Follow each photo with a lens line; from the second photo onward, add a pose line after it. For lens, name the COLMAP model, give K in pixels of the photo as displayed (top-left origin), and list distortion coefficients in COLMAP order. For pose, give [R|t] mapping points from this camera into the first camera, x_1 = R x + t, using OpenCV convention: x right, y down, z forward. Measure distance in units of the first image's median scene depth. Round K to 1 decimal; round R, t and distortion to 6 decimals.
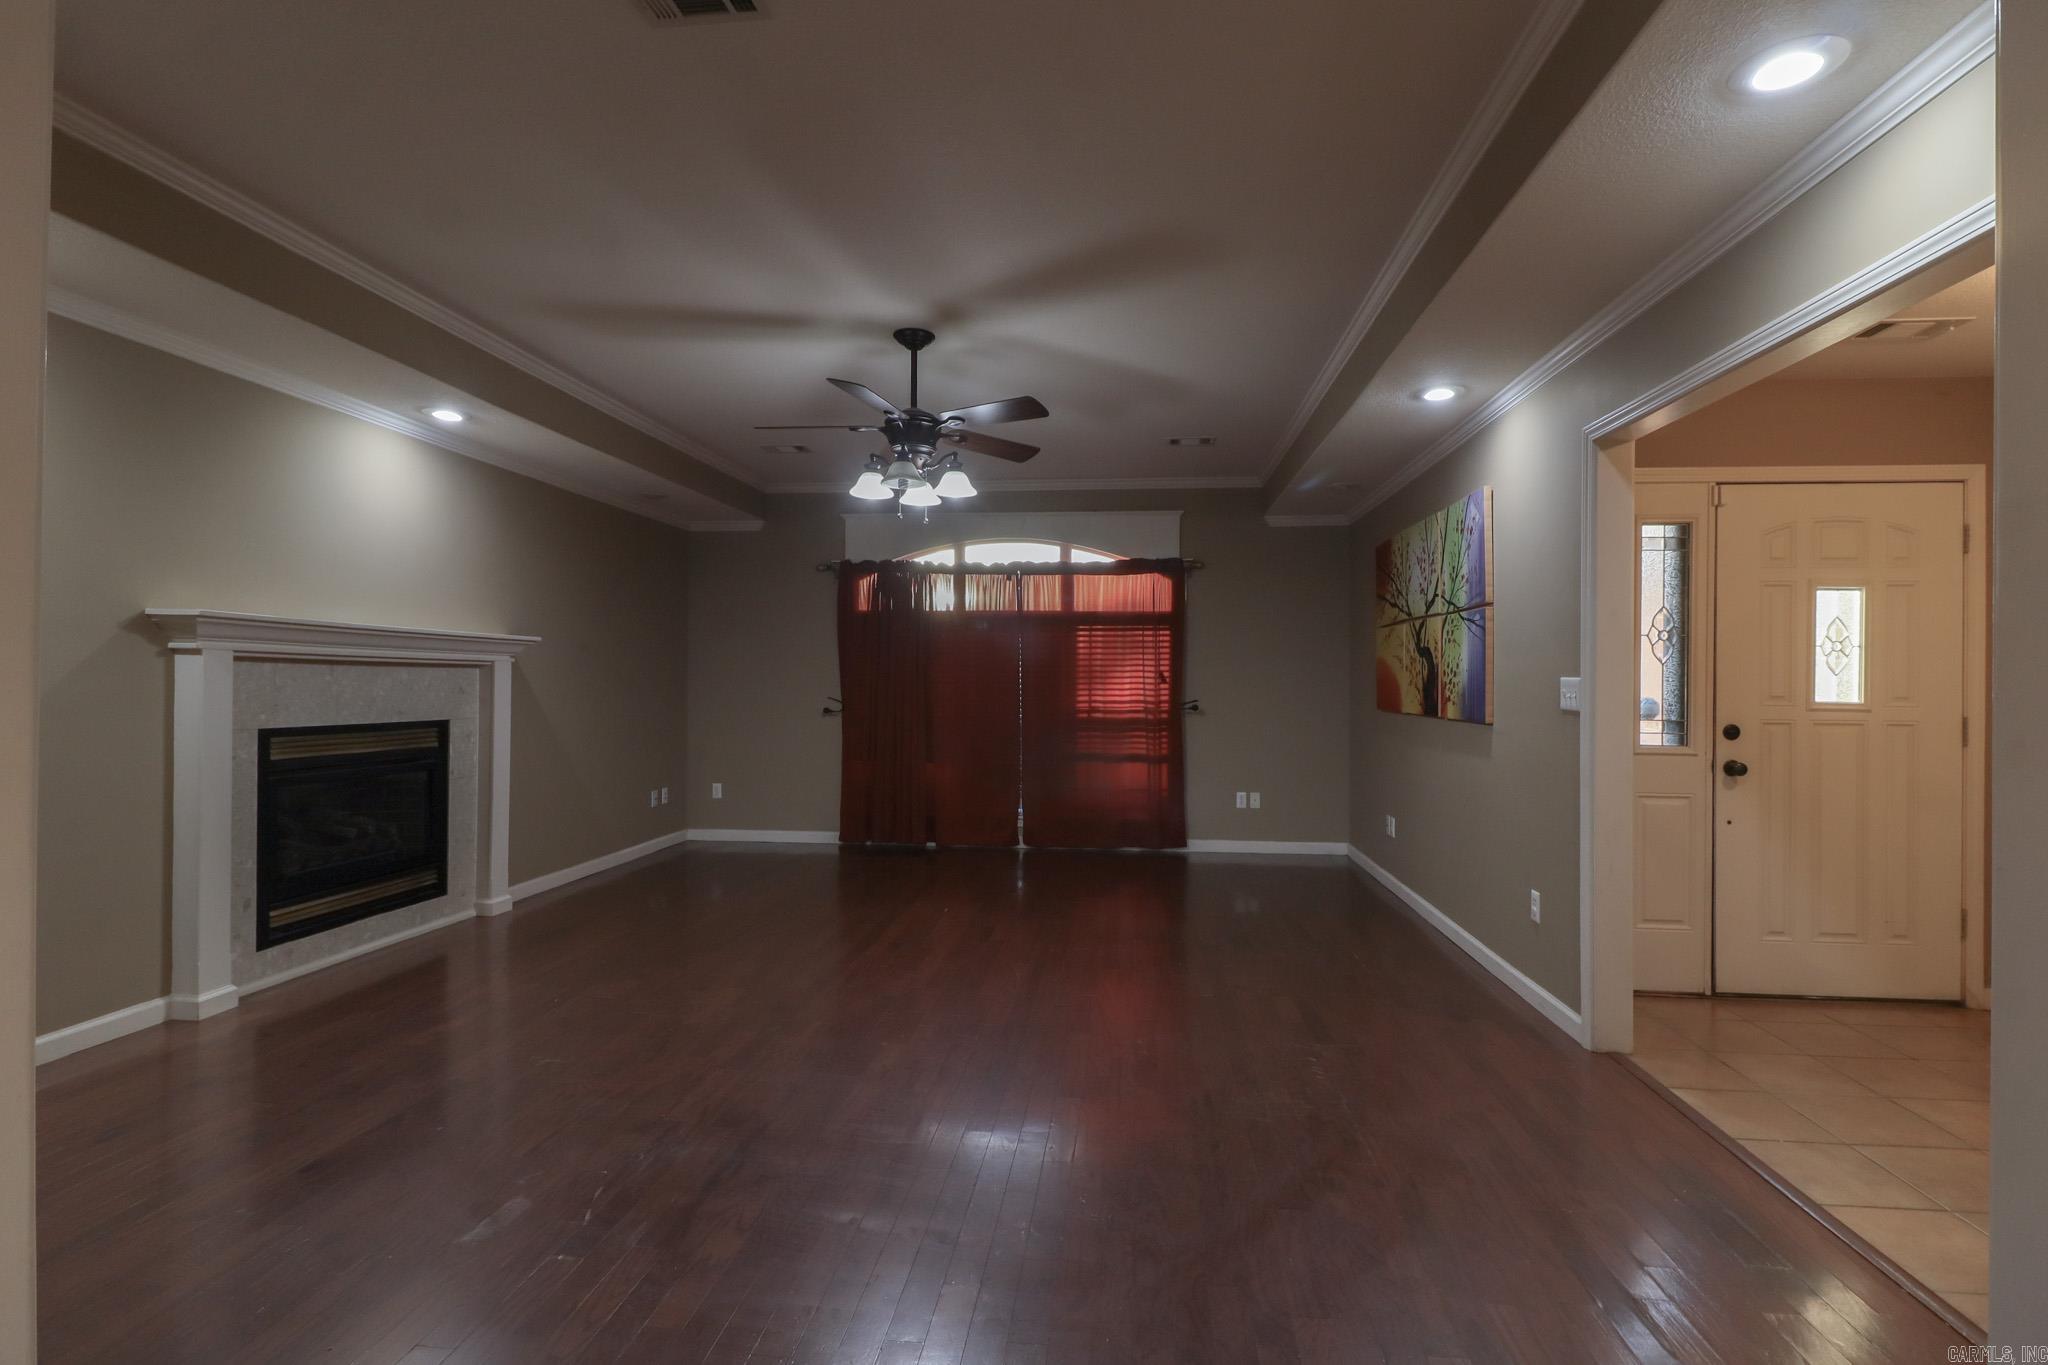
lens RADIAL K [[951.4, 0, 1024.0], [0, 951.4, 682.5], [0, 0, 1]] dist [0.025640, -0.018801]
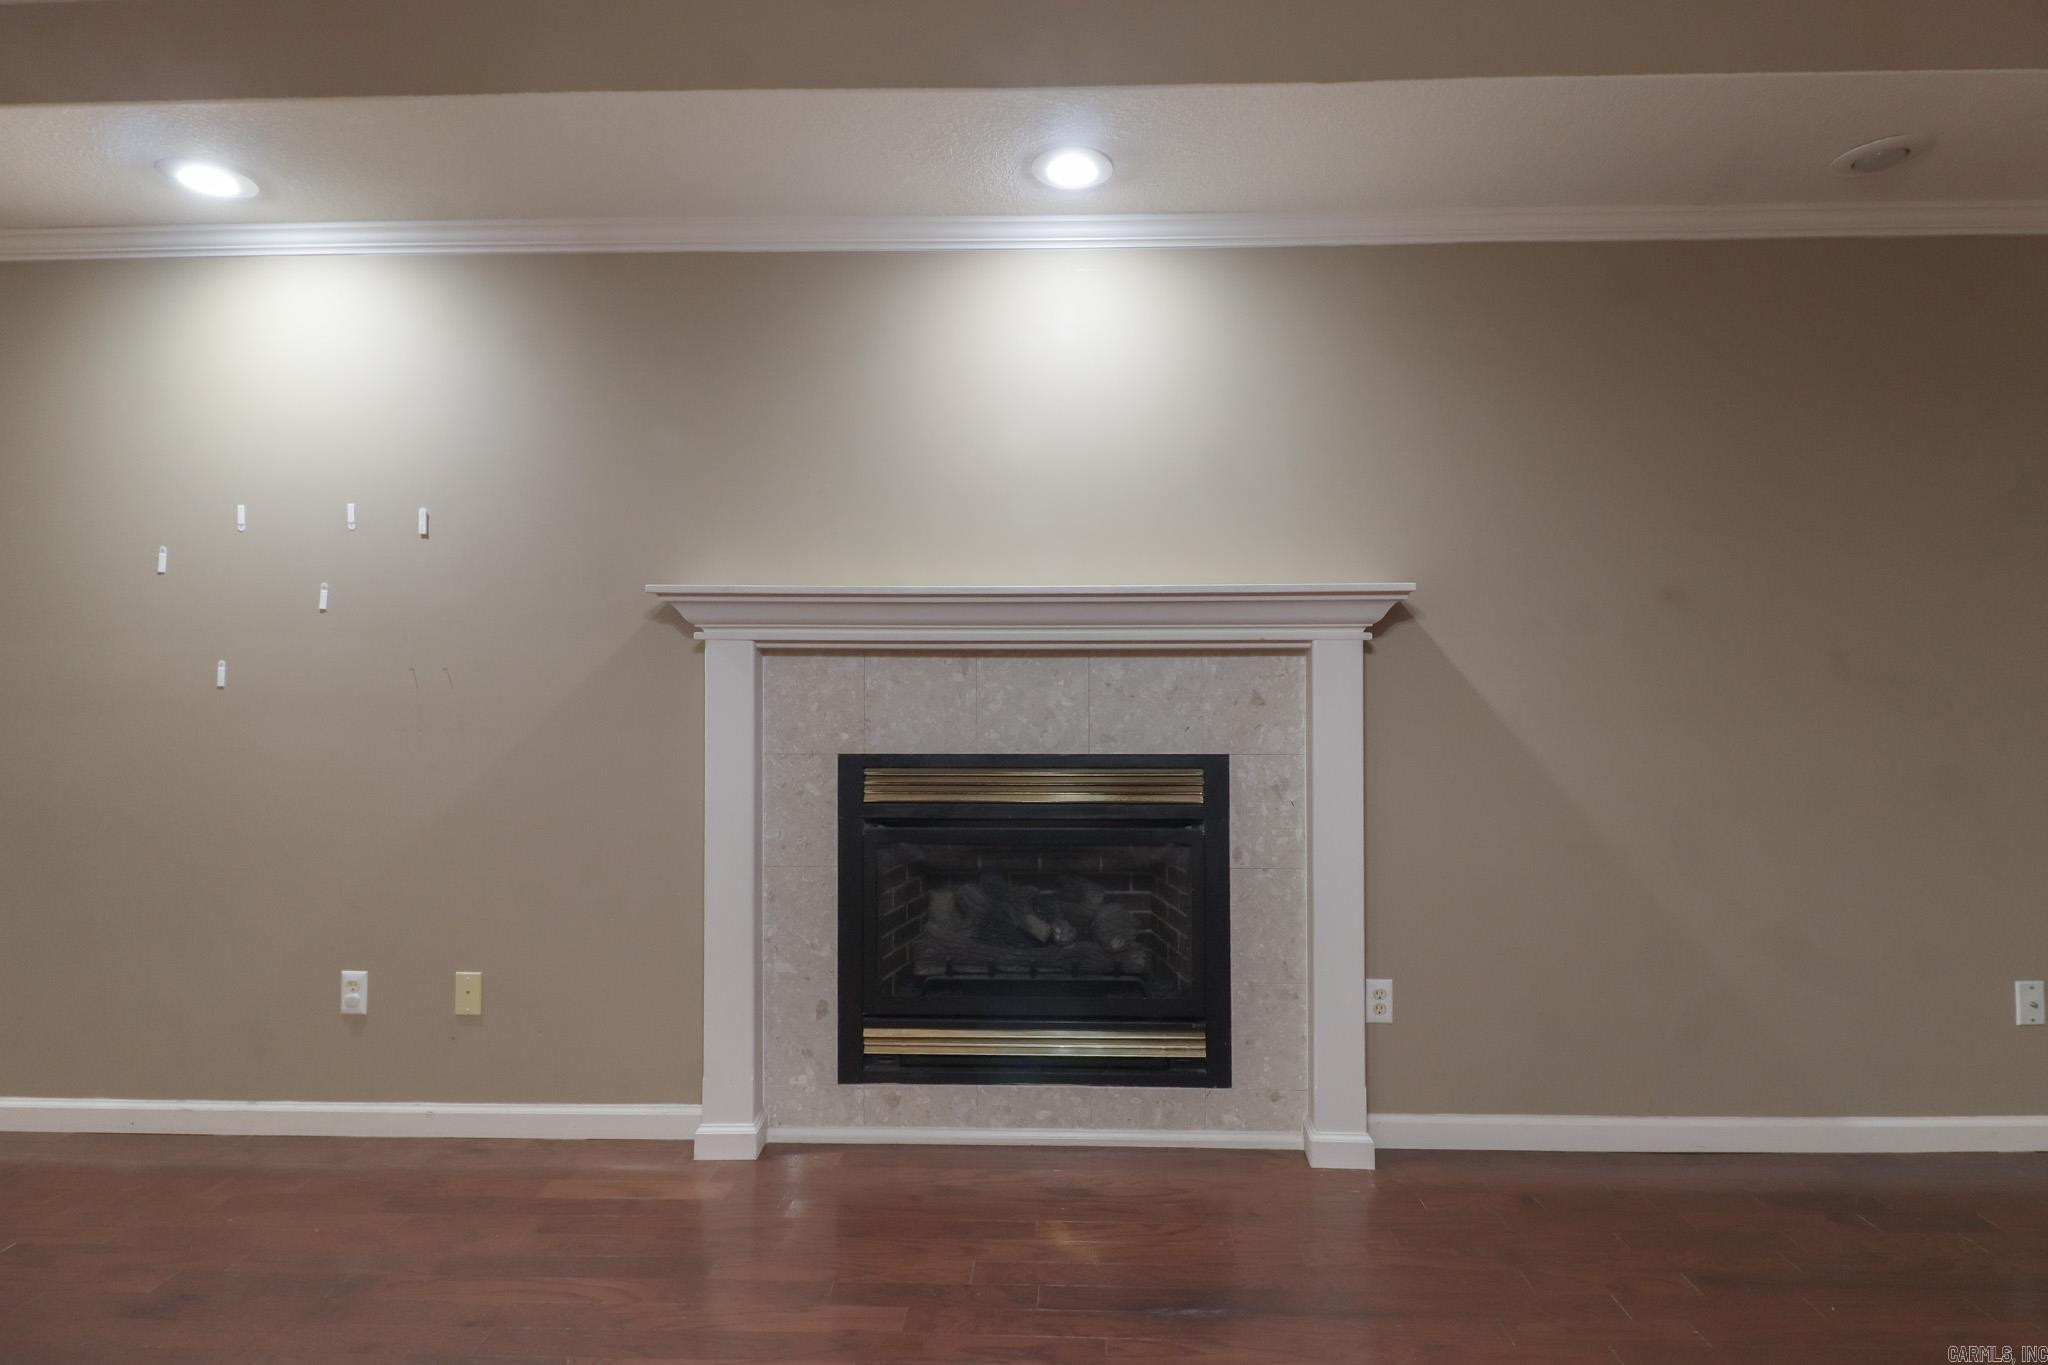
lens RADIAL K [[1257.1, 0, 1025.1], [0, 1257.1, 665.3], [0, 0, 1]] dist [0.020672, -0.000355]
pose [[0.077051, -0.021384, -0.996798, 0.079110], [0.005021, 0.999766, -0.021059, 0.003604], [0.997014, -0.003382, 0.077141, 0.803505]]
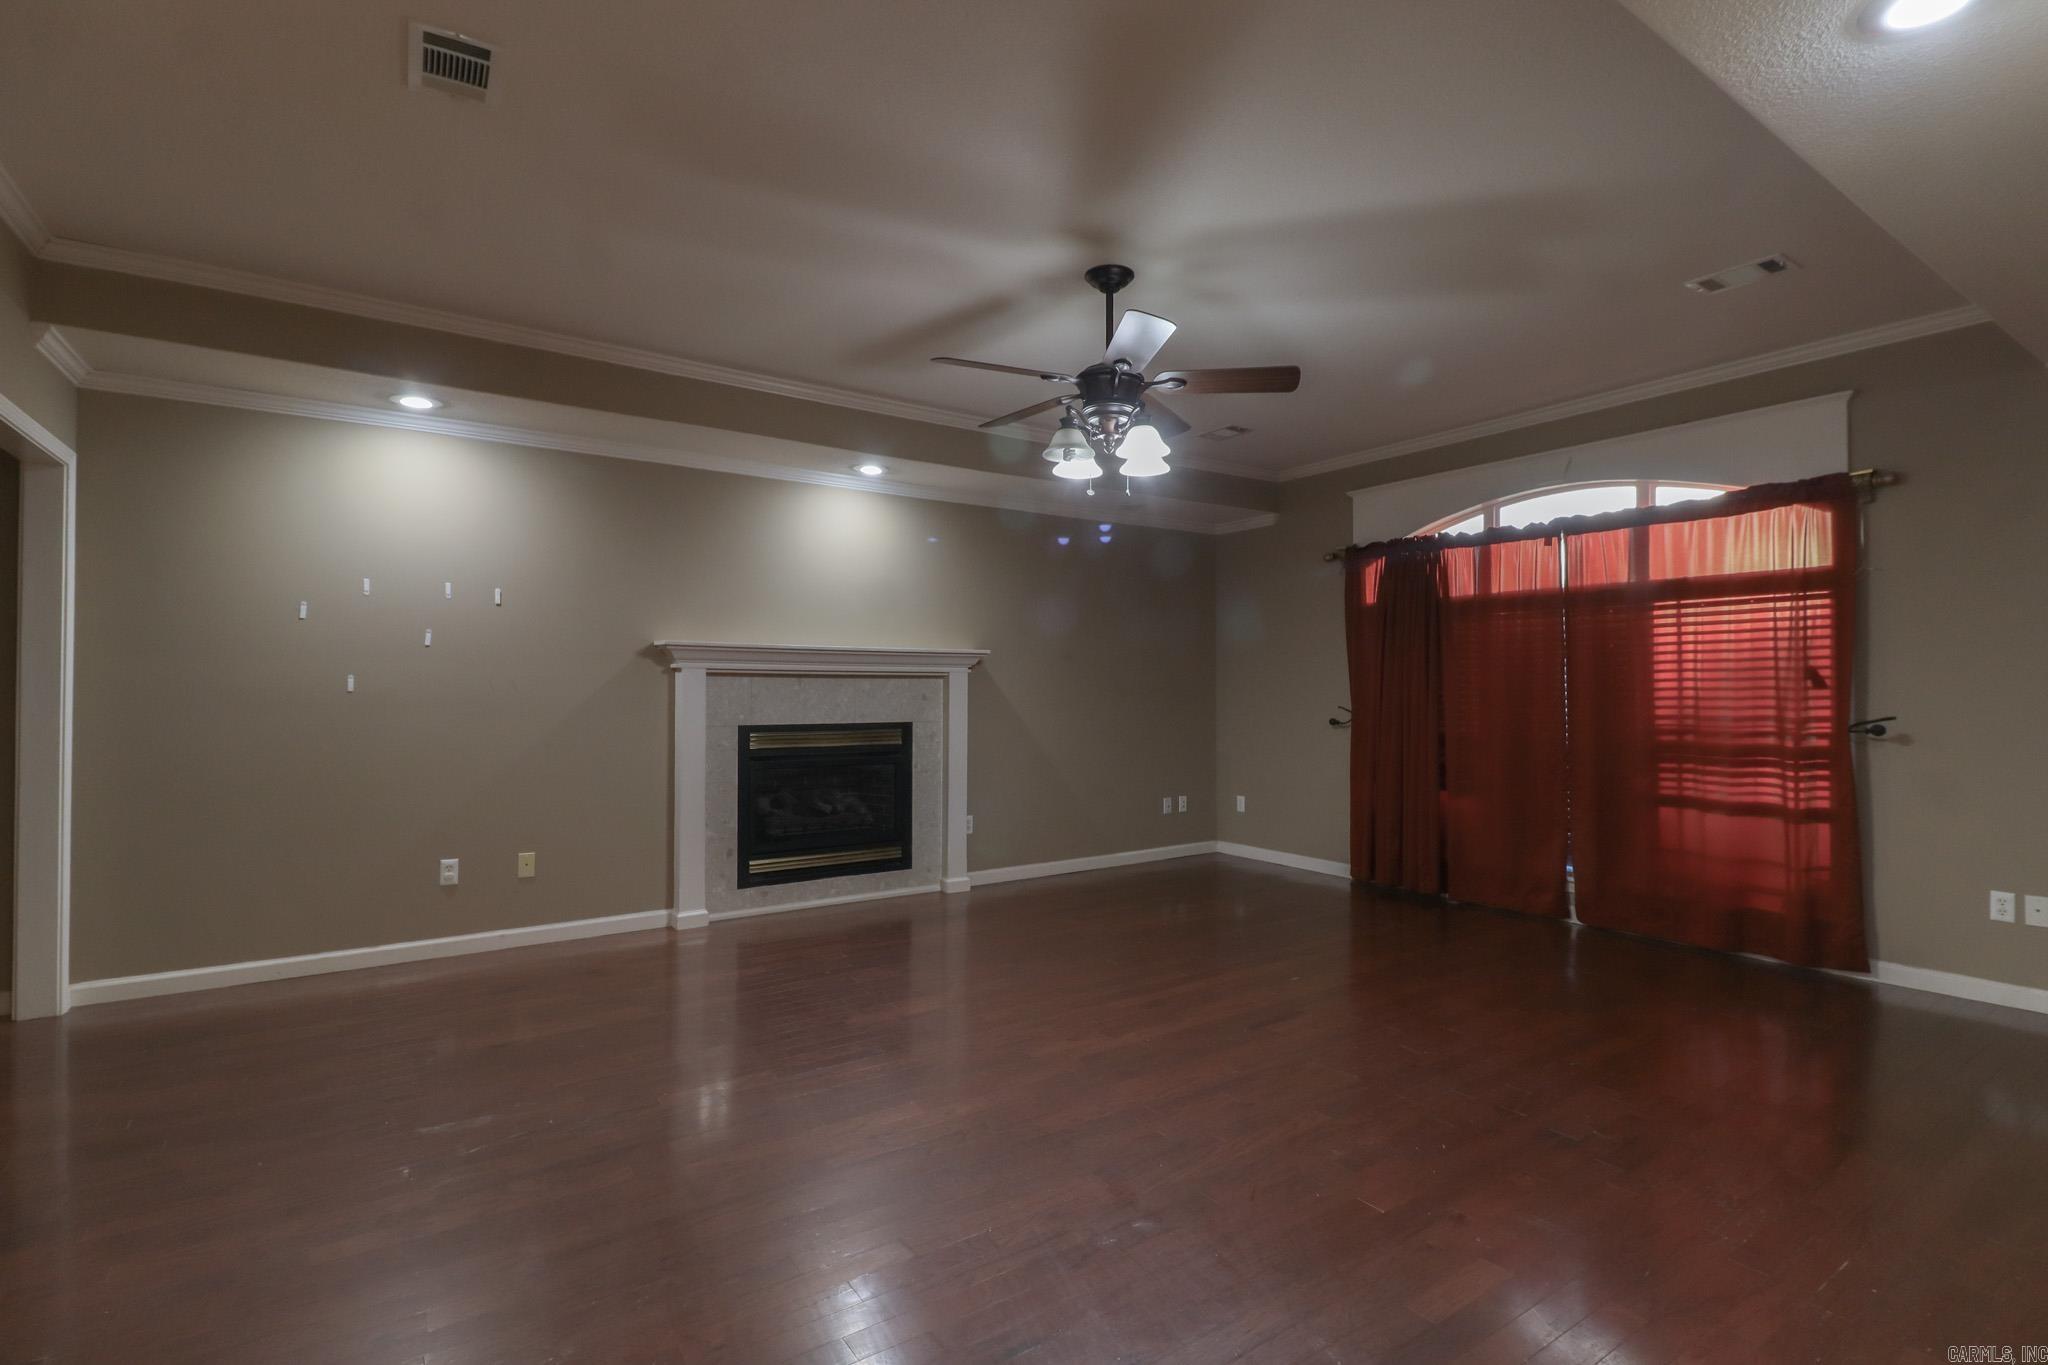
lens RADIAL K [[951.4, 0, 1024.0], [0, 951.4, 682.5], [0, 0, 1]] dist [0.025640, -0.018801]
pose [[0.651721, -0.010067, -0.758392, 0.376060], [0.004453, 0.999945, -0.009448, 0.001303], [0.758446, 0.002780, 0.651730, 0.319850]]
